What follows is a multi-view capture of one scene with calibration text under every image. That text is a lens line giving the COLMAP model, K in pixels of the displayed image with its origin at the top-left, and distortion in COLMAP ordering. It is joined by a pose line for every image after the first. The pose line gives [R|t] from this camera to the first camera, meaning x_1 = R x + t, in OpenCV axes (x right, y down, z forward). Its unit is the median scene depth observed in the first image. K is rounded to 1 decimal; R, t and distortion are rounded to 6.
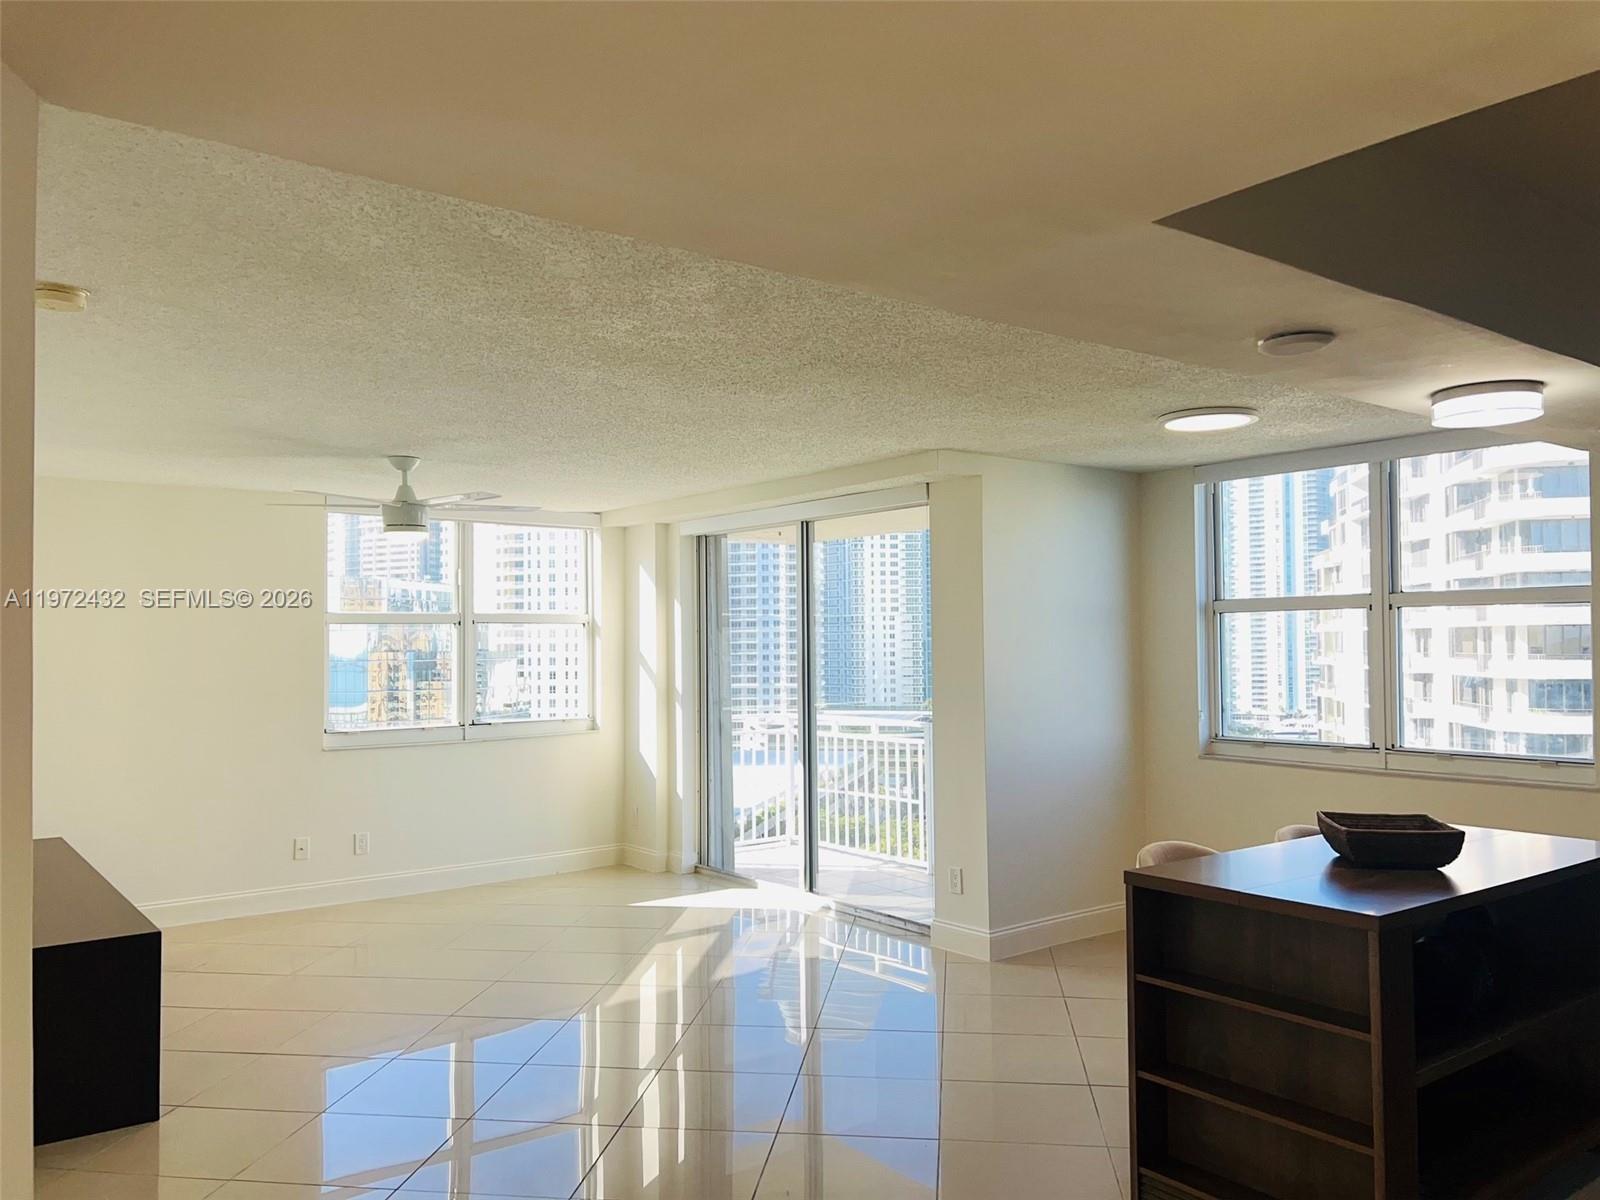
lens RADIAL K [[1199.4, 0, 787.1], [0, 1199.4, 618.0], [0, 0, 1]] dist [0.077423, -0.097006]
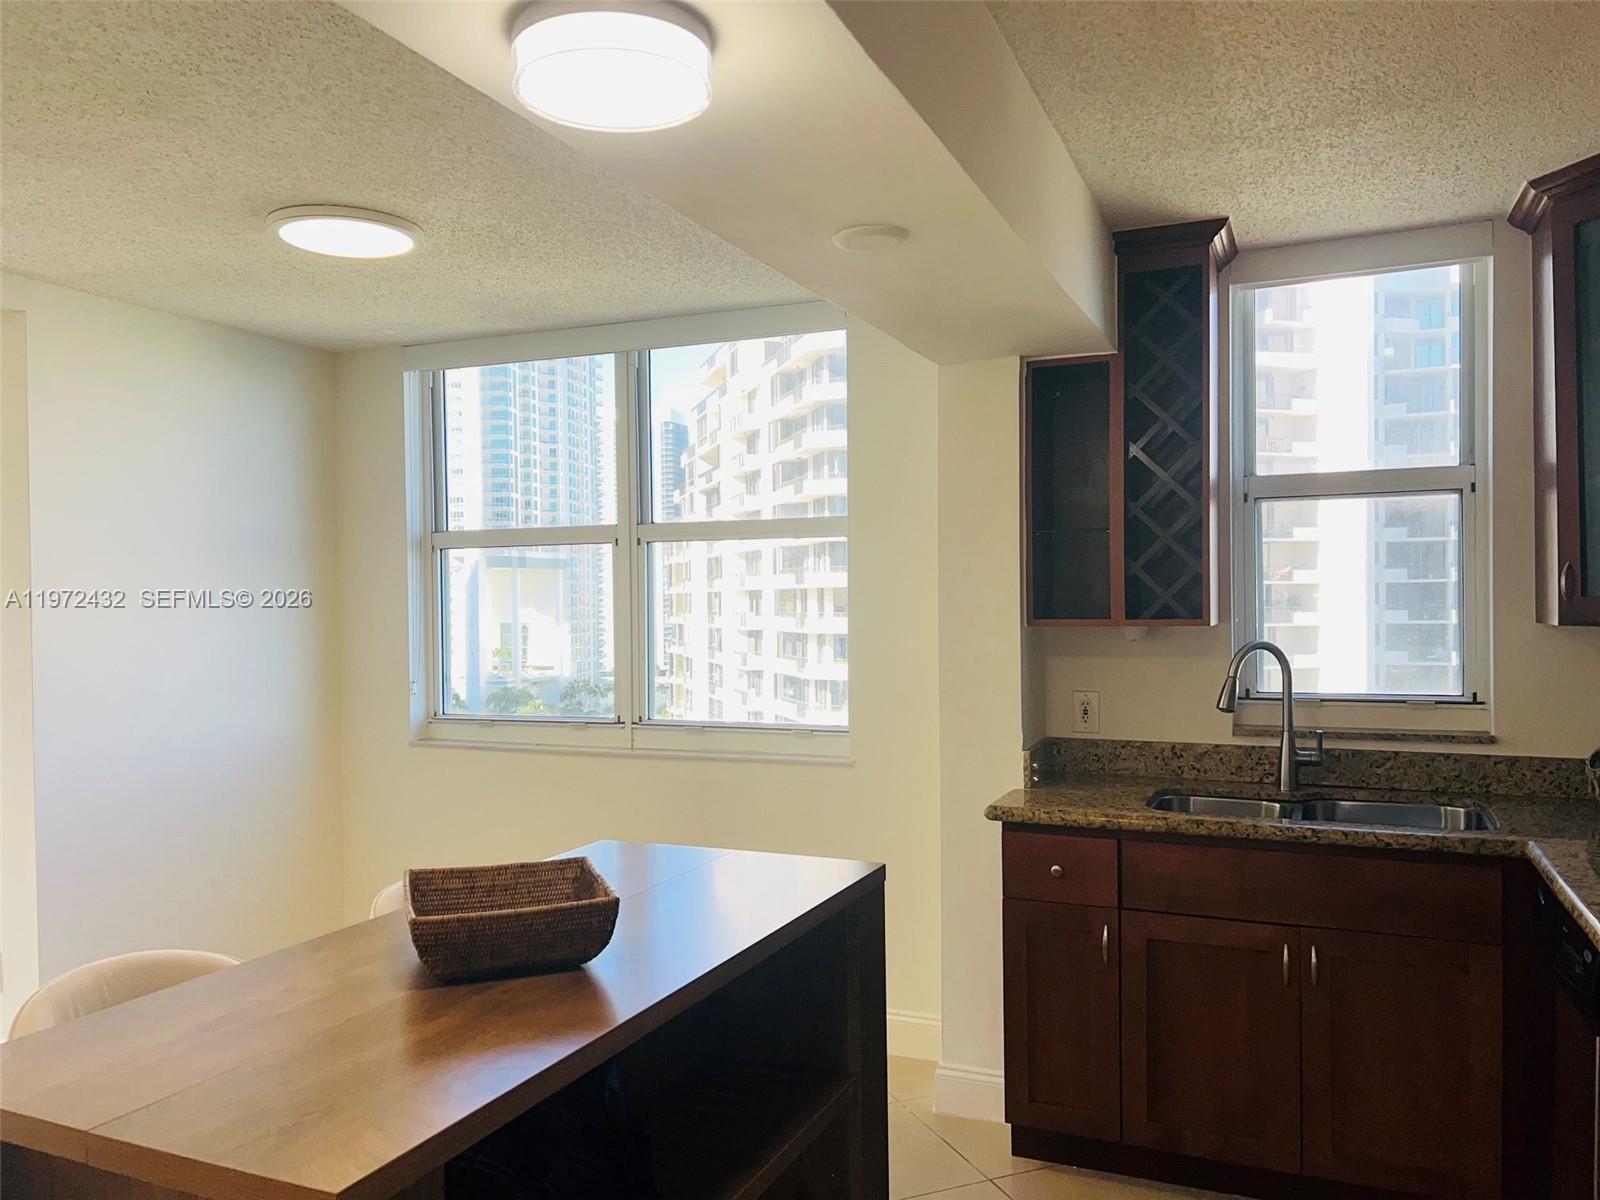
lens RADIAL K [[1199.4, 0, 803.9], [0, 1199.4, 616.4], [0, 0, 1]] dist [0.077423, -0.097006]
pose [[0.868168, -0.008024, 0.496206, 0.013734], [-0.006917, 0.999577, 0.028265, 0.001101], [-0.496222, -0.027971, 0.867745, 0.018465]]
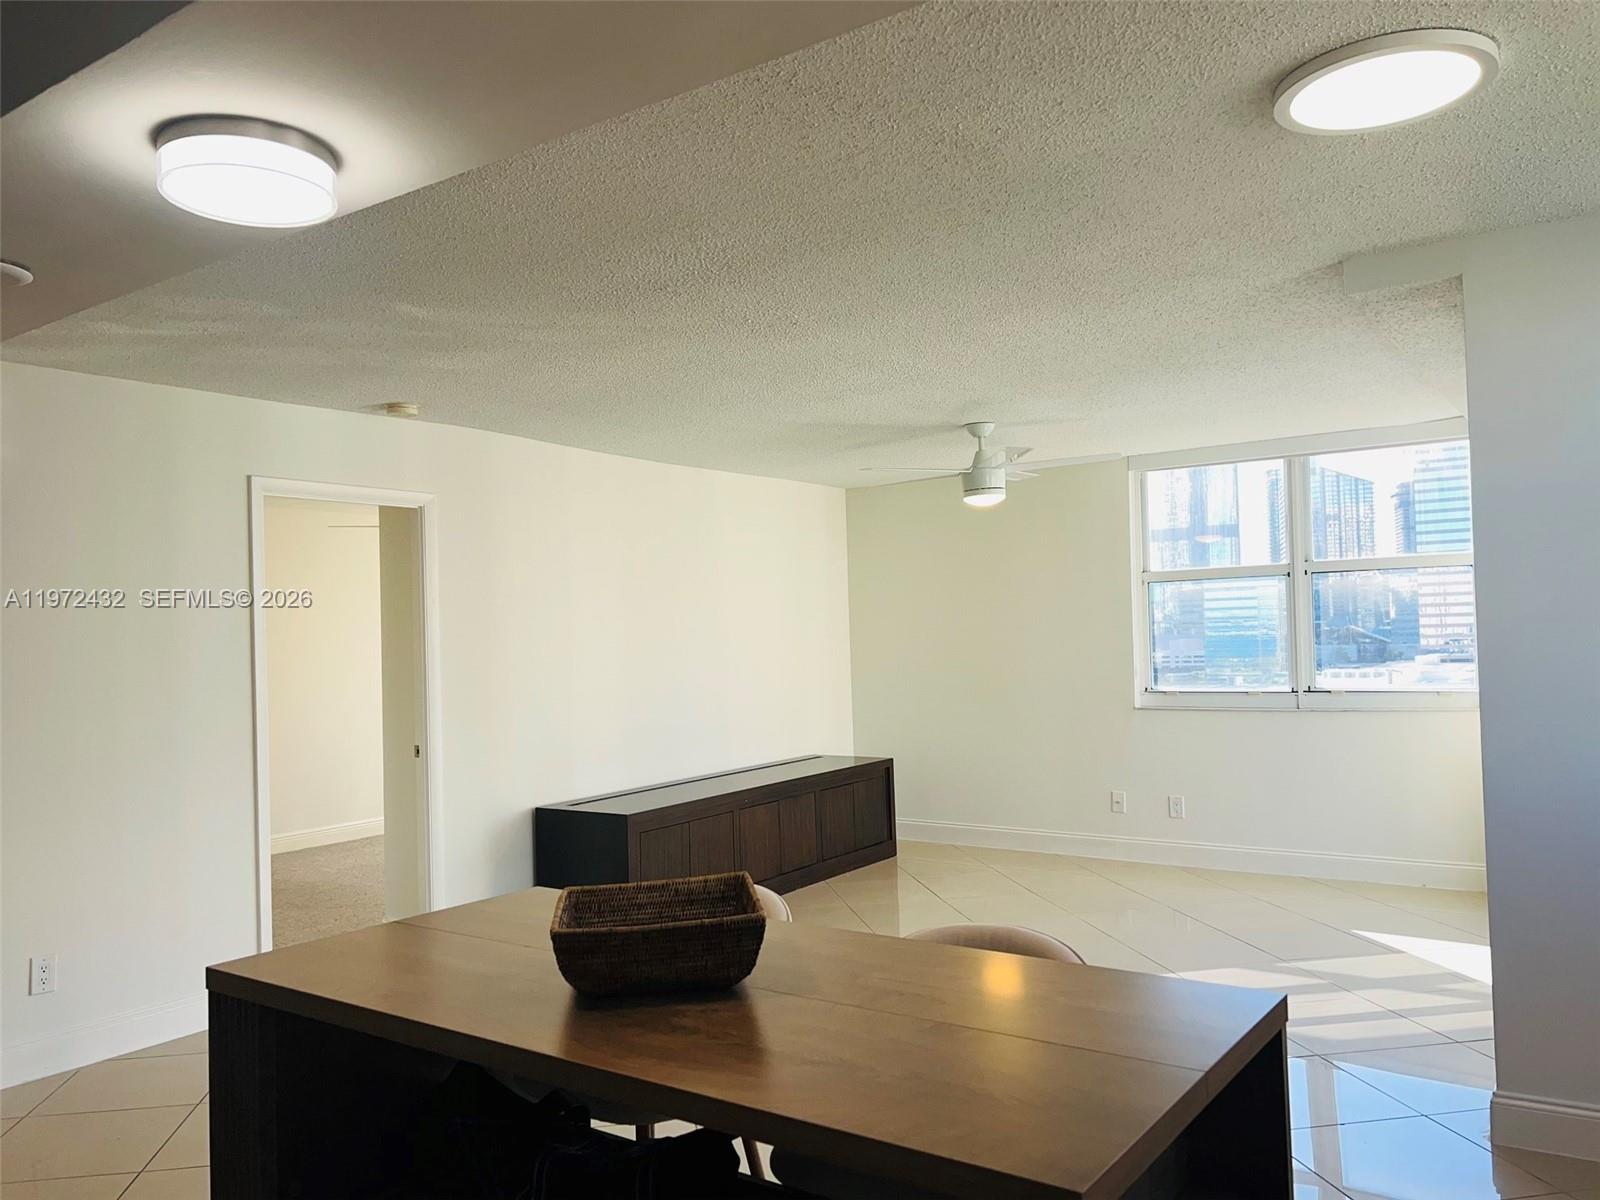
lens RADIAL K [[1199.4, 0, 803.6], [0, 1199.4, 607.8], [0, 0, 1]] dist [0.077423, -0.097006]
pose [[0.317570, -0.027834, -0.947826, 0.974500], [0.048097, 0.998755, -0.013215, 0.049527], [0.947014, -0.041391, 0.318513, 0.834371]]
